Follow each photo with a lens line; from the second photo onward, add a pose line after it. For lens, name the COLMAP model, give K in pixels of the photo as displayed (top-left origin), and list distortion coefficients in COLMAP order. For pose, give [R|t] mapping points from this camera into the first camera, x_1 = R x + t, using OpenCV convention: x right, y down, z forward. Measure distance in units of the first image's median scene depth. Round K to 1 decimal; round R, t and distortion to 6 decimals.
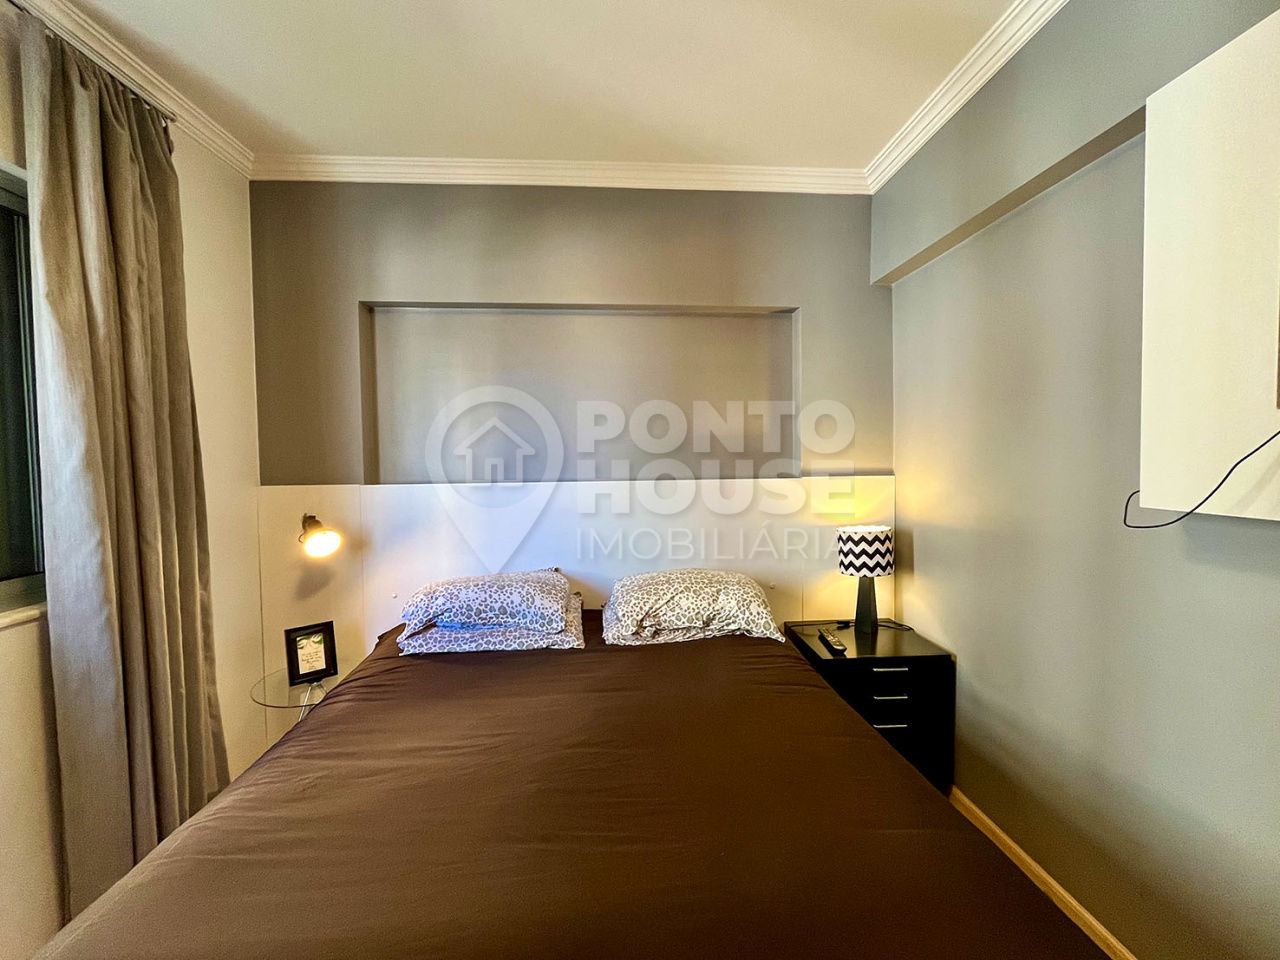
lens RADIAL K [[549.9, 0, 638.2], [0, 549.9, 480.5], [0, 0, 1]] dist [-0.002390, -0.000417]
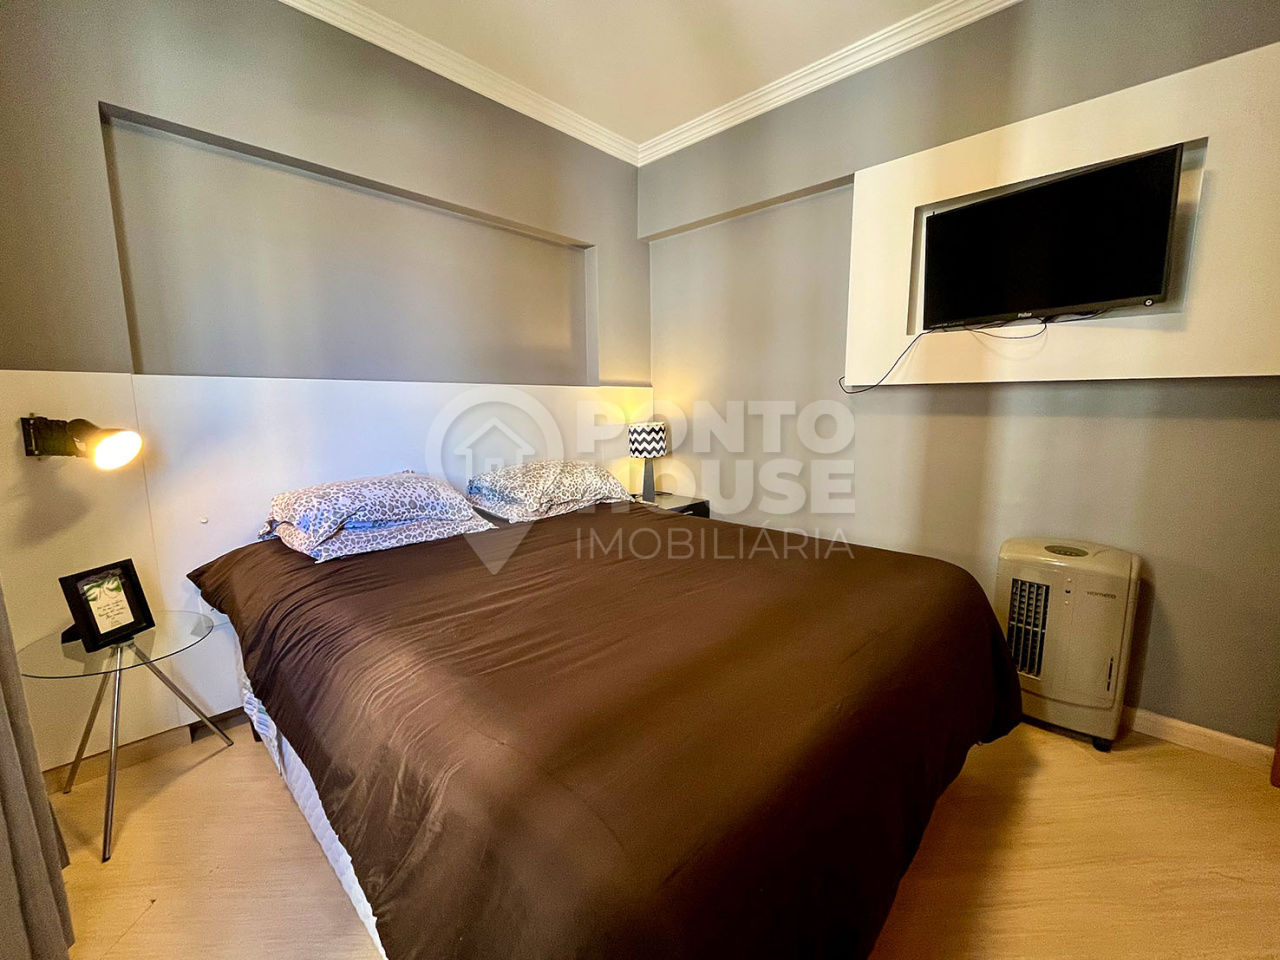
lens RADIAL K [[529.2, 0, 644.5], [0, 529.2, 478.8], [0, 0, 1]] dist [-0.001699, -0.000416]
pose [[0.735419, -0.085077, 0.672250, -0.567325], [0.024384, 0.994767, 0.099217, 0.107608], [-0.677174, -0.056574, 0.733645, 0.038014]]
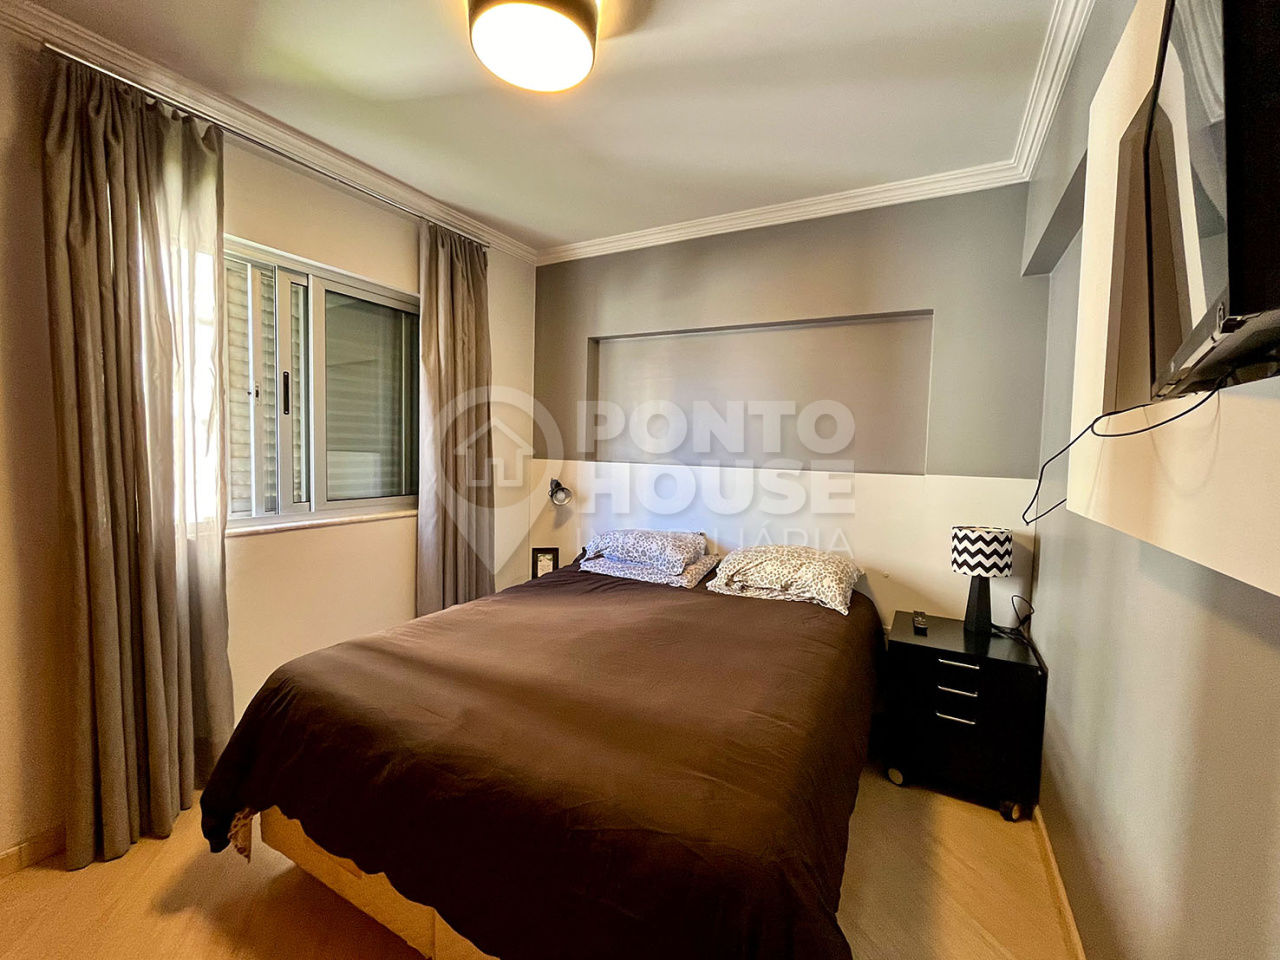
lens RADIAL K [[525.6, 0, 628.7], [0, 525.6, 477.7], [0, 0, 1]] dist [0.001193, -0.000070]
pose [[0.837556, 0.064241, -0.542562, 0.435236], [-0.059017, 0.997890, 0.027049, 0.009317], [0.543155, 0.009365, 0.839580, -0.148564]]
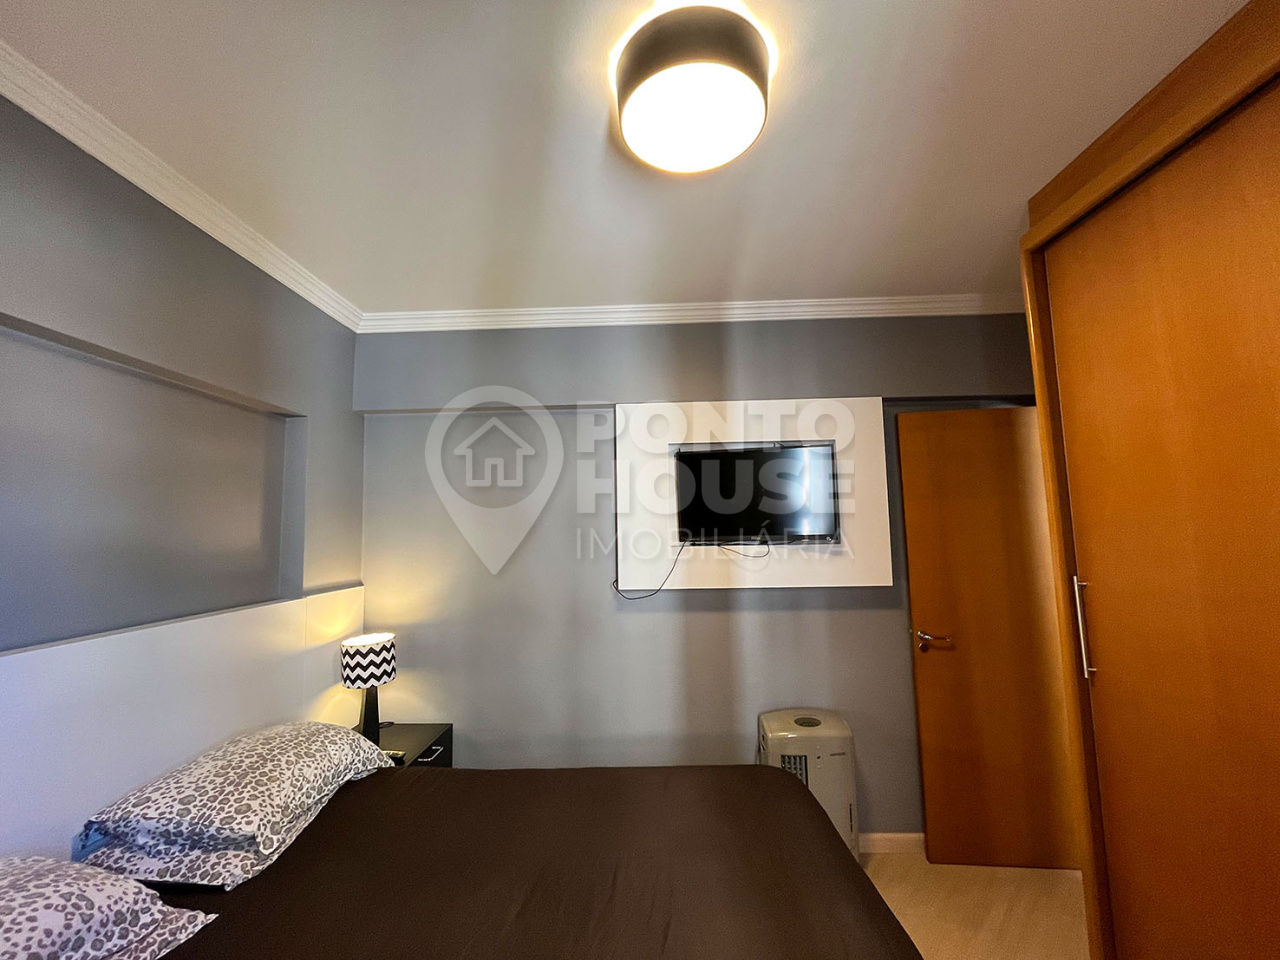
lens RADIAL K [[522.6, 0, 645.7], [0, 522.6, 482.8], [0, 0, 1]] dist [-0.002973, -0.000209]
pose [[0.084176, 0.103209, 0.991092, -0.667338], [0.061614, 0.992179, -0.108555, -0.080842], [-0.994544, 0.070203, 0.077158, 0.431349]]
